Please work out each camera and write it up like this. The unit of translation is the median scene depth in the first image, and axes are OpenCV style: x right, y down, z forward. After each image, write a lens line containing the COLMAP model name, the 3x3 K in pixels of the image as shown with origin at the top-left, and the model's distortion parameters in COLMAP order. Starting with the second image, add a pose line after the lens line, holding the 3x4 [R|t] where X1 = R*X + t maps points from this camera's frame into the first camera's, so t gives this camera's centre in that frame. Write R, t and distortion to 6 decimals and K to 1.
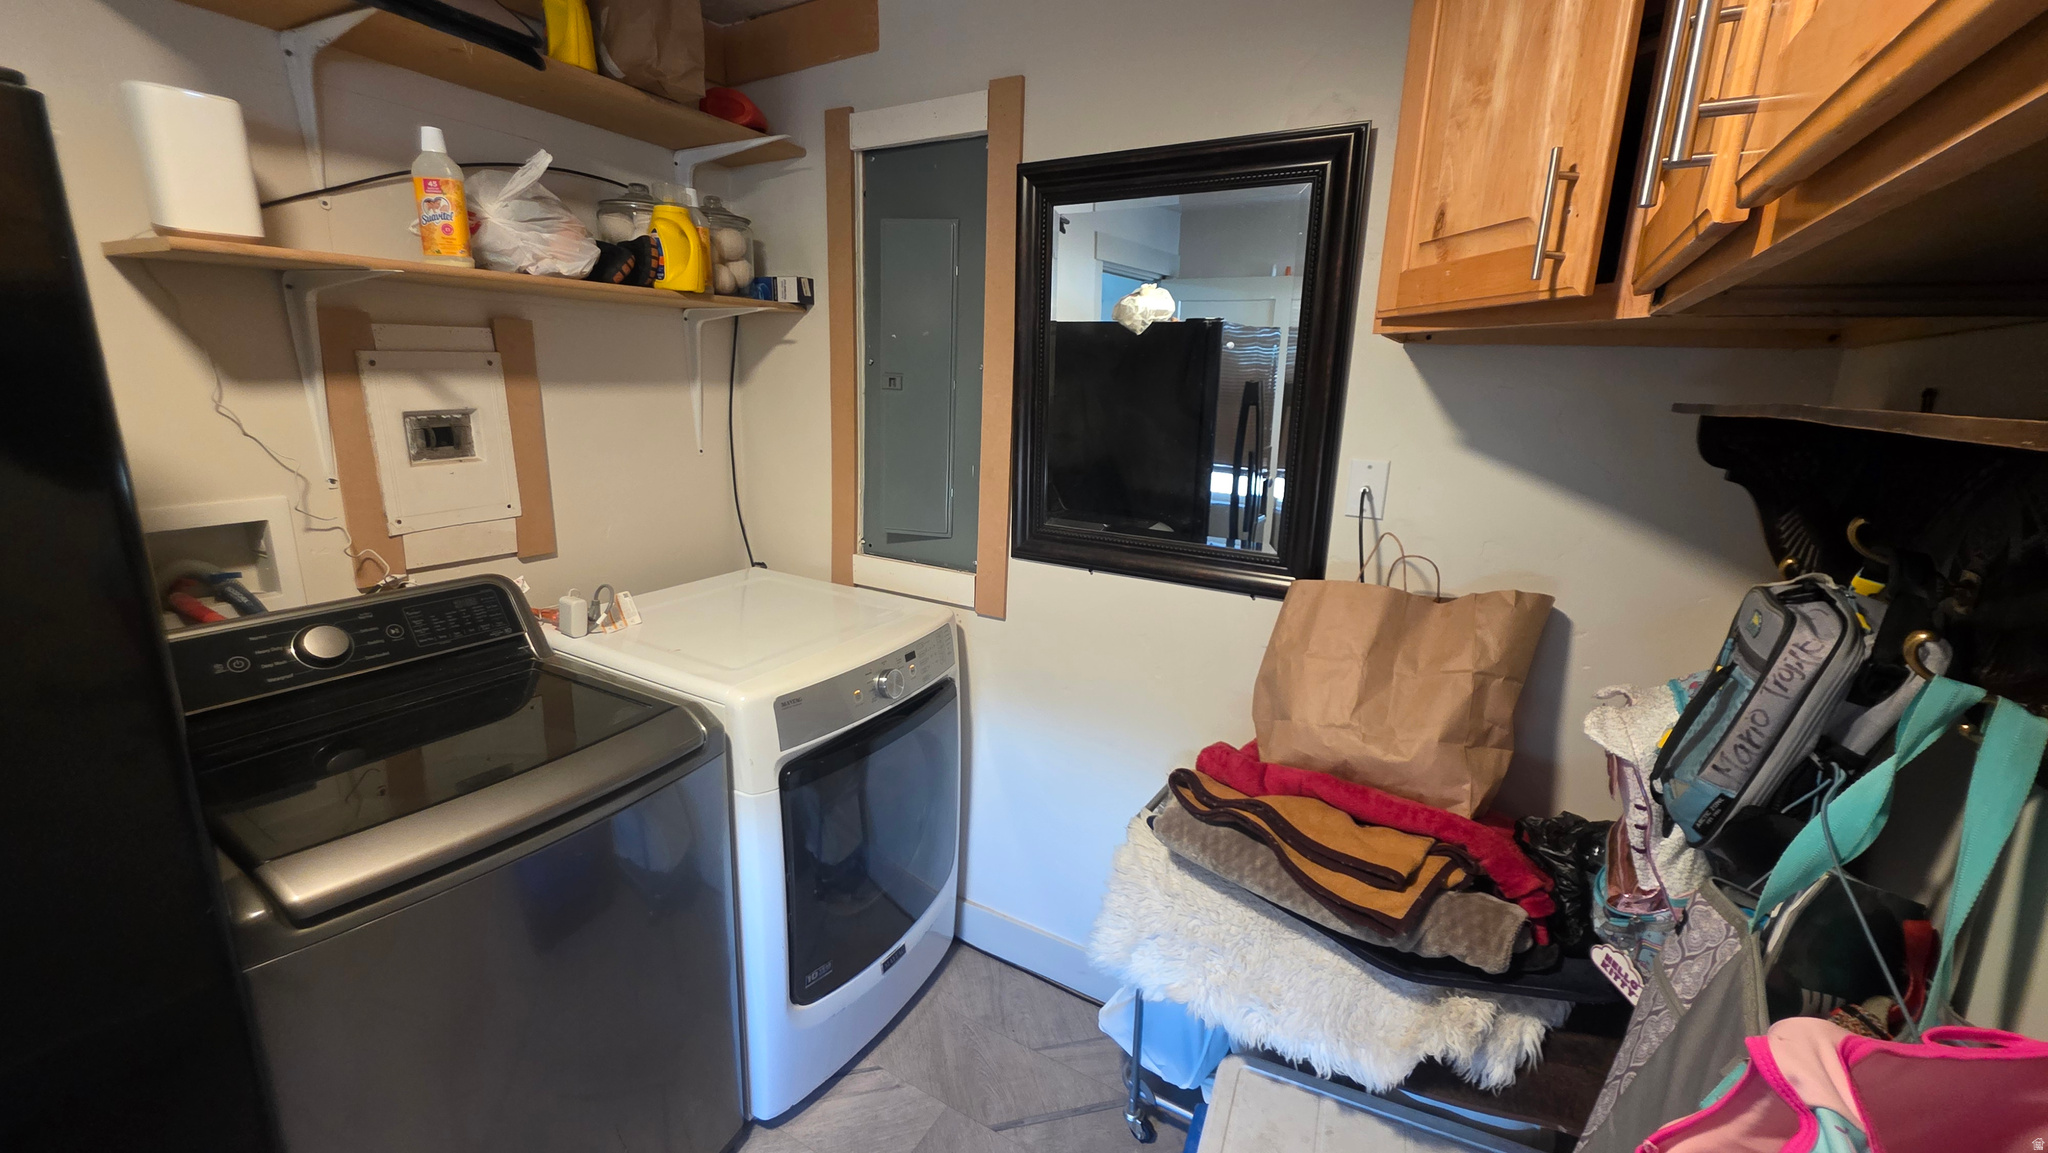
lens RADIAL K [[821.2, 0, 1024.5], [0, 821.2, 567.4], [0, 0, 1]] dist [0.000357, 0.000357]
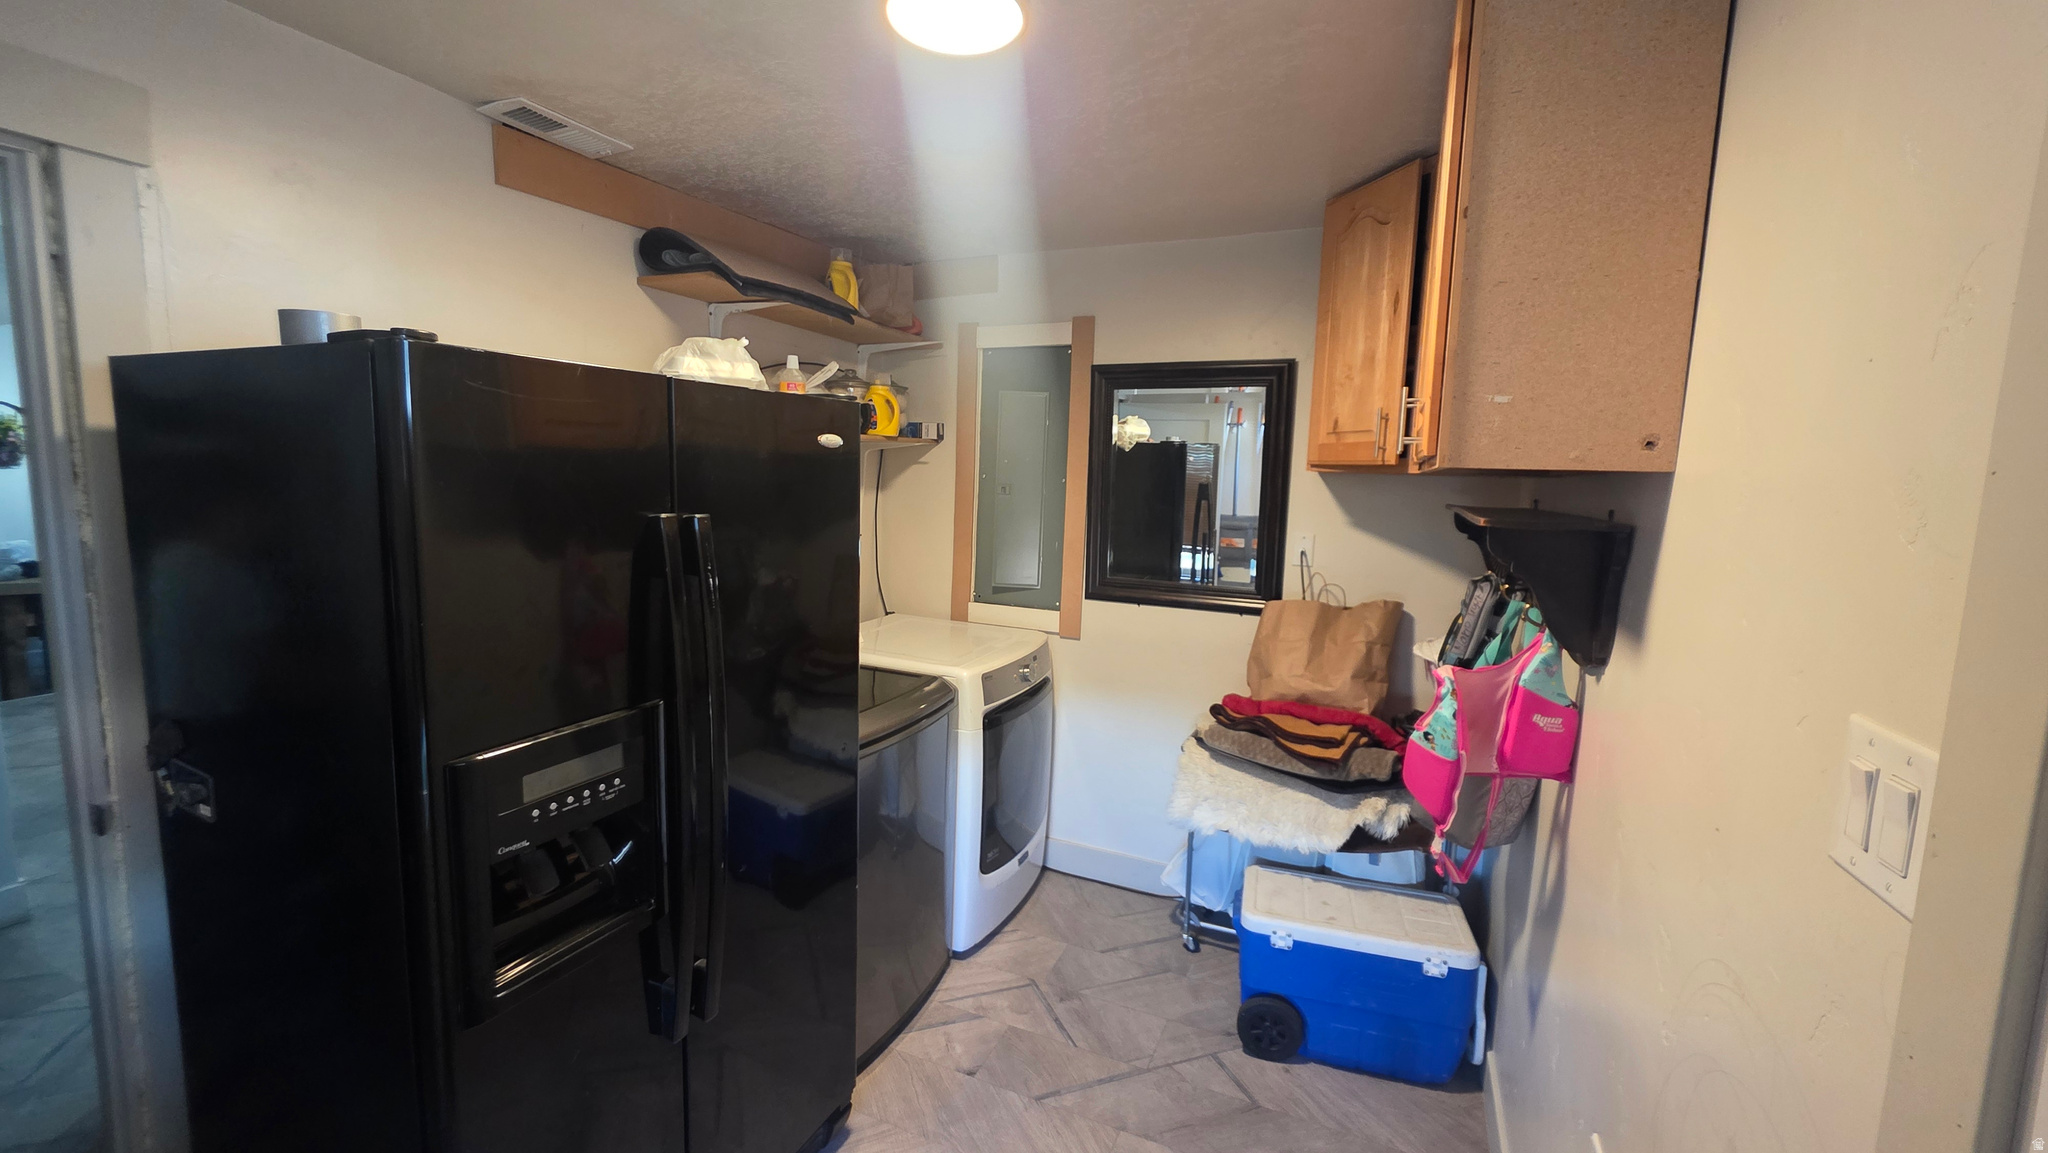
lens RADIAL K [[812.0, 0, 1025.0], [0, 812.0, 566.8], [0, 0, 1]] dist [0.001076, -0.000021]
pose [[0.994586, -0.014366, 0.102923, -0.396716], [0.025211, 0.994168, -0.104857, 0.118979], [-0.100817, 0.106884, 0.989147, -0.739690]]
